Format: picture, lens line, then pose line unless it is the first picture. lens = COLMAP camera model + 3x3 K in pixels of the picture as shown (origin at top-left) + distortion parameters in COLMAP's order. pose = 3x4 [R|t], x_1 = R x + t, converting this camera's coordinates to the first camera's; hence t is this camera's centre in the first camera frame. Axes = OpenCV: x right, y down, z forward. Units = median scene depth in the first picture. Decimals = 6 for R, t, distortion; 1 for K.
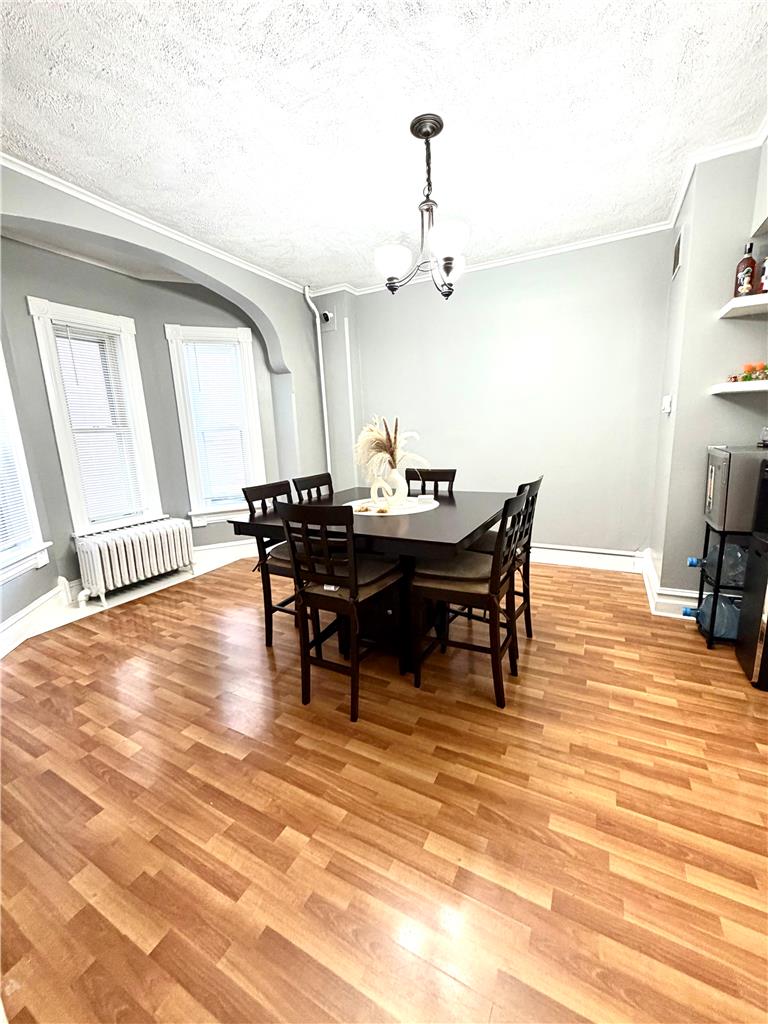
lens RADIAL K [[406.1, 0, 384.1], [0, 406.1, 510.1], [0, 0, 1]] dist [-0.001557, 0.000386]
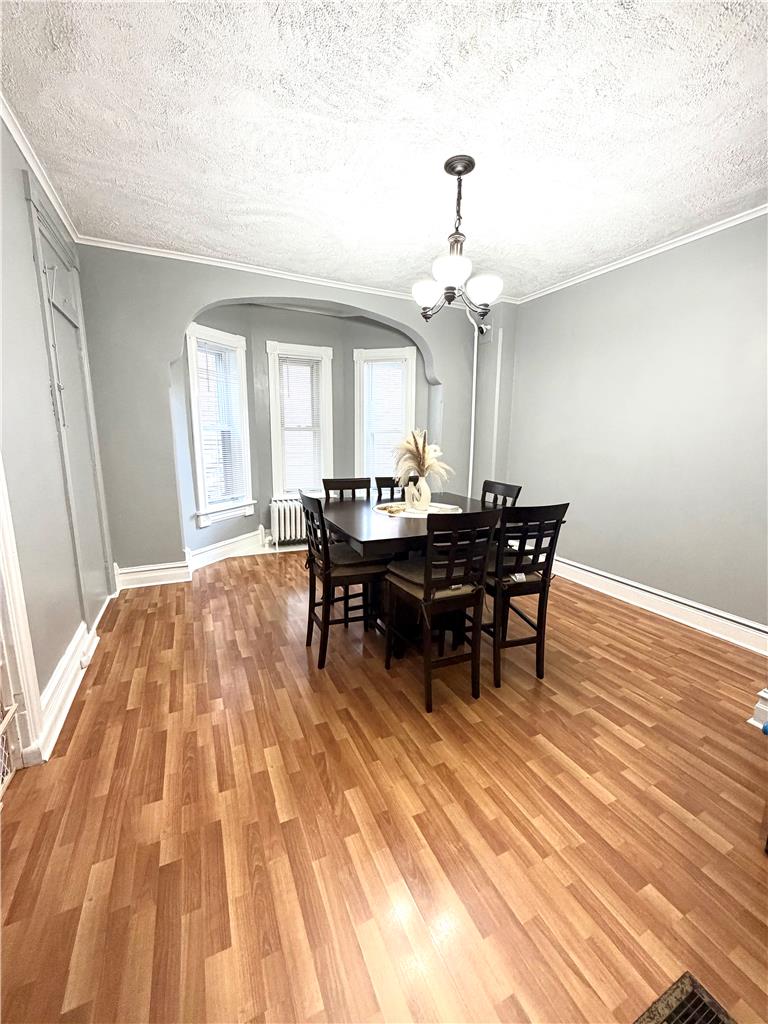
lens RADIAL K [[406.1, 0, 381.7], [0, 406.1, 509.0], [0, 0, 1]] dist [-0.001557, 0.000386]
pose [[0.801174, 0.156524, -0.577599, 0.555419], [-0.158956, 0.986178, 0.046761, -0.046610], [0.576935, 0.054349, 0.814980, 0.037612]]
